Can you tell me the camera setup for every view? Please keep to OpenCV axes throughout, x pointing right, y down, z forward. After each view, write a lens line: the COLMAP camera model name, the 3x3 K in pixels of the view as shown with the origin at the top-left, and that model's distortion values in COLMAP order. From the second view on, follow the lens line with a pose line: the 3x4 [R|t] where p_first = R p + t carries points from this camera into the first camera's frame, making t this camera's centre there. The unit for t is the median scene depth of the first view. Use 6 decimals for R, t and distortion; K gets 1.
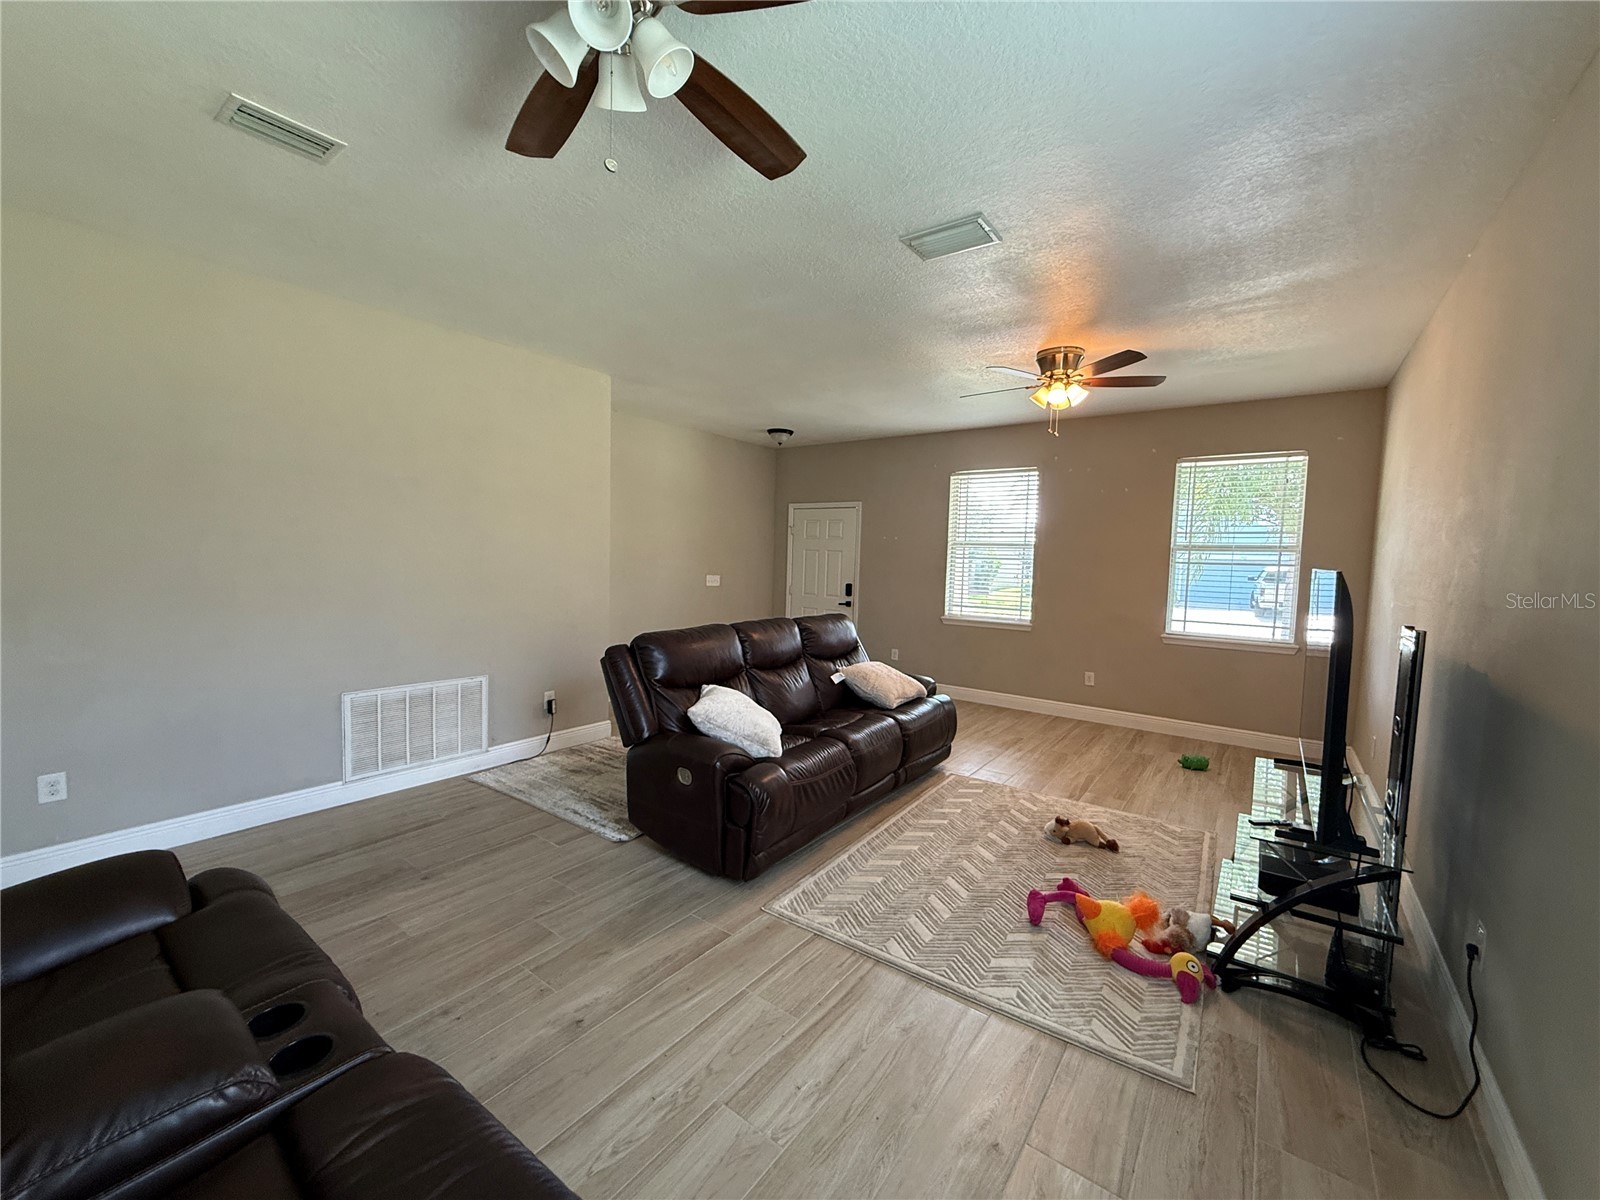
lens RADIAL K [[634.8, 0, 799.9], [0, 634.8, 599.5], [0, 0, 1]] dist [-0.000105, 0.000839]
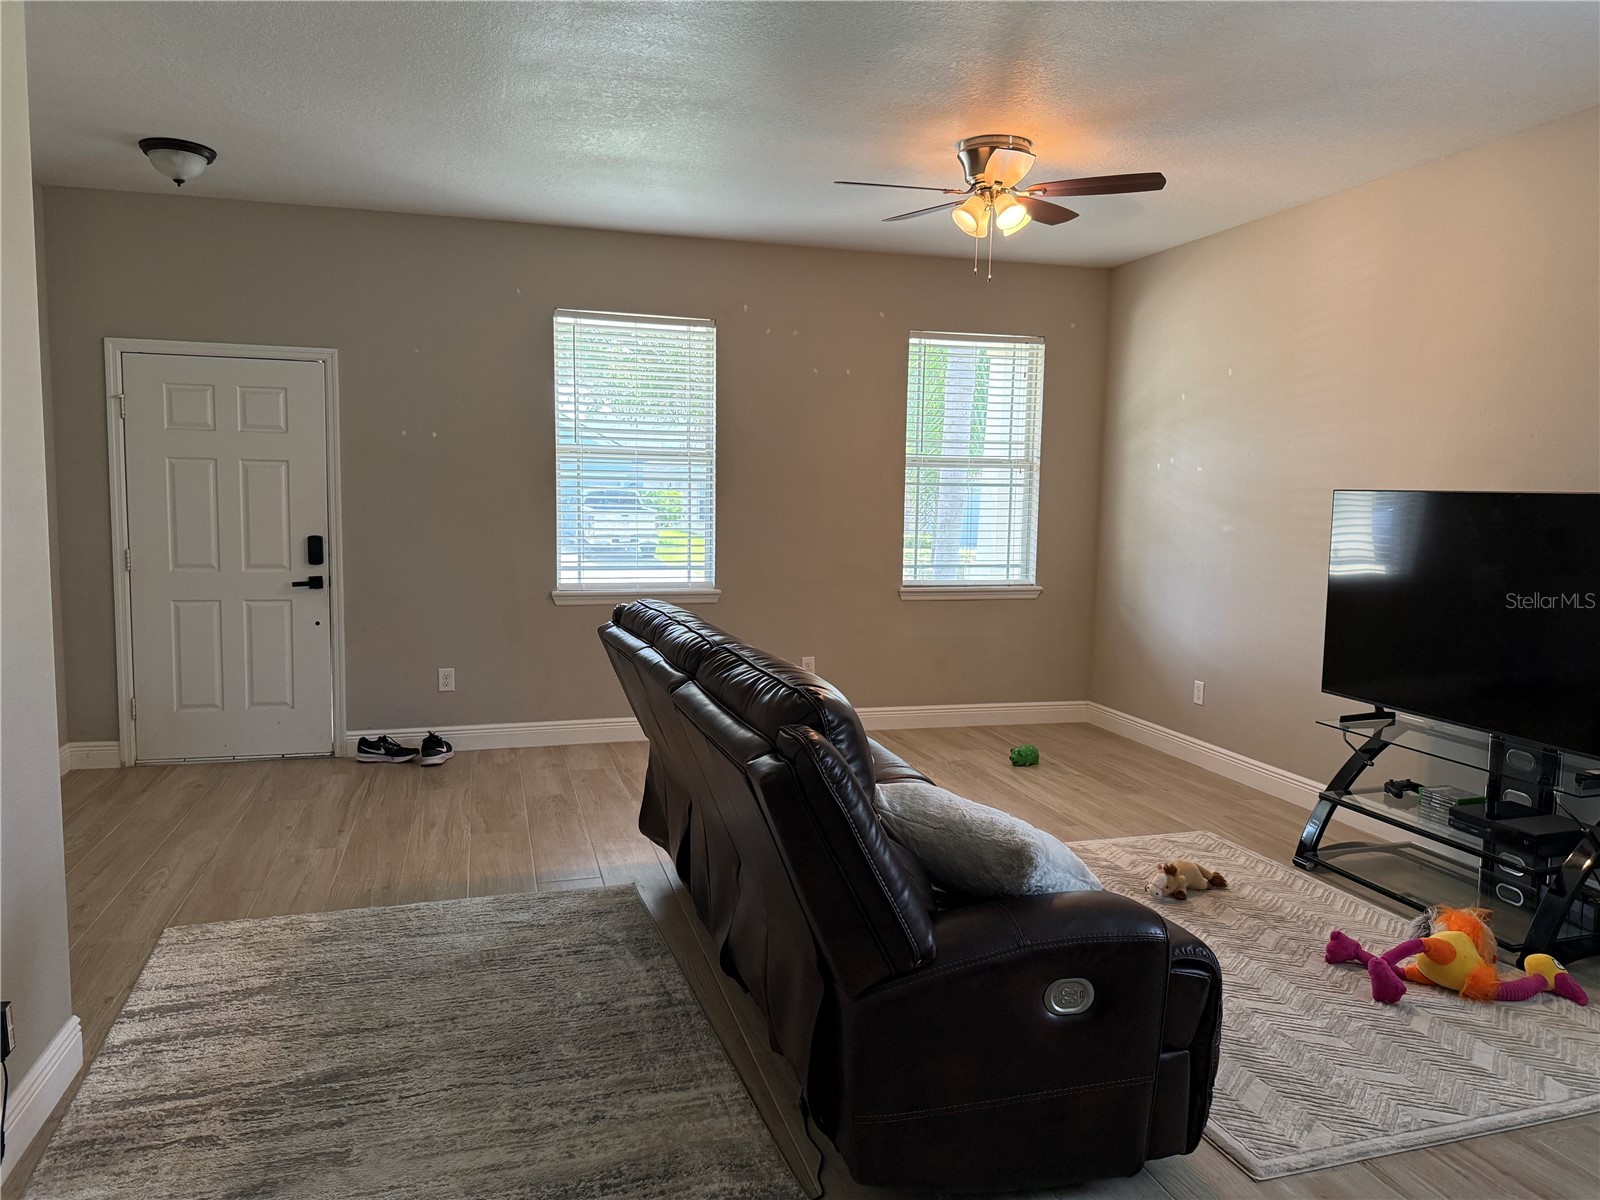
lens RADIAL K [[1116.0, 0, 787.9], [0, 1116.0, 610.9], [0, 0, 1]] dist [0.047793, -0.053776]
pose [[0.609648, -0.102990, 0.785953, -0.408175], [0.052511, 0.994593, 0.089598, -0.031314], [-0.790931, -0.013352, 0.611760, 0.315905]]
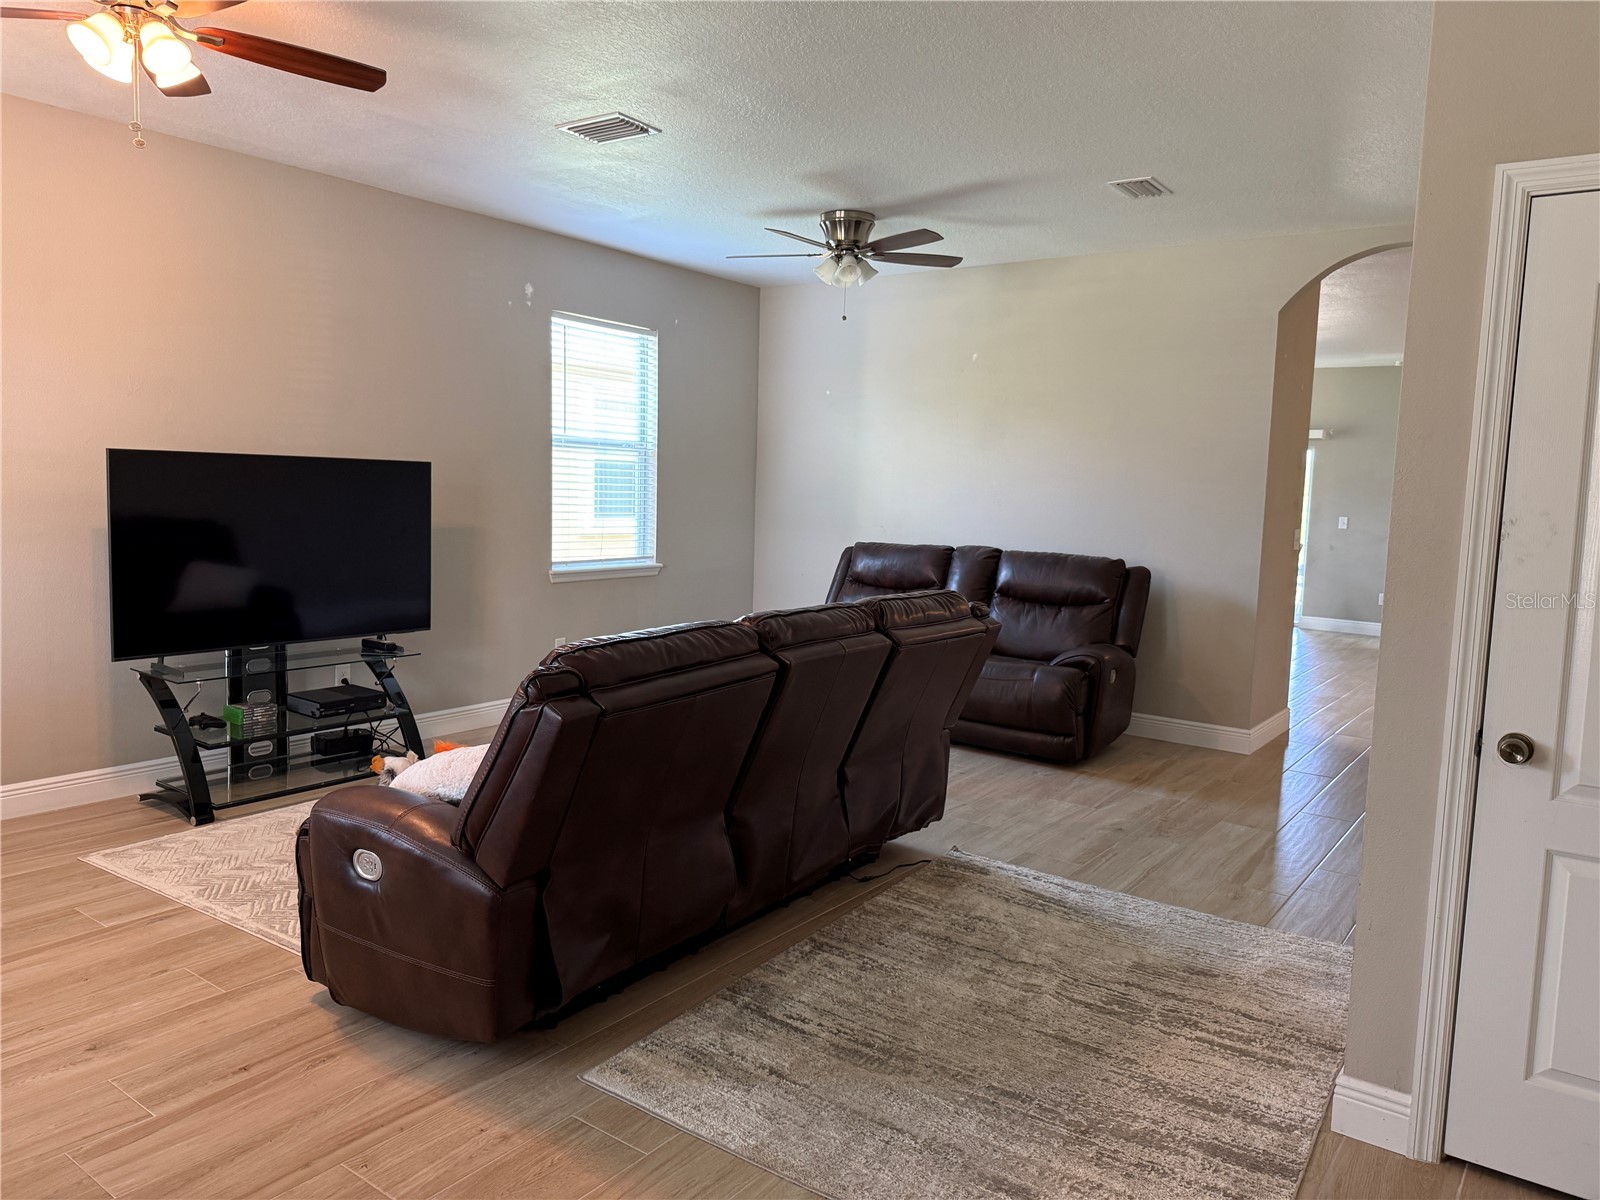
lens RADIAL K [[1116.0, 0, 797.8], [0, 1116.0, 587.6], [0, 0, 1]] dist [0.047793, -0.053776]
pose [[-0.998303, -0.057556, -0.008838, 0.300526], [-0.058225, 0.984416, 0.165937, -0.126600], [-0.000850, 0.166170, -0.986097, 1.962935]]
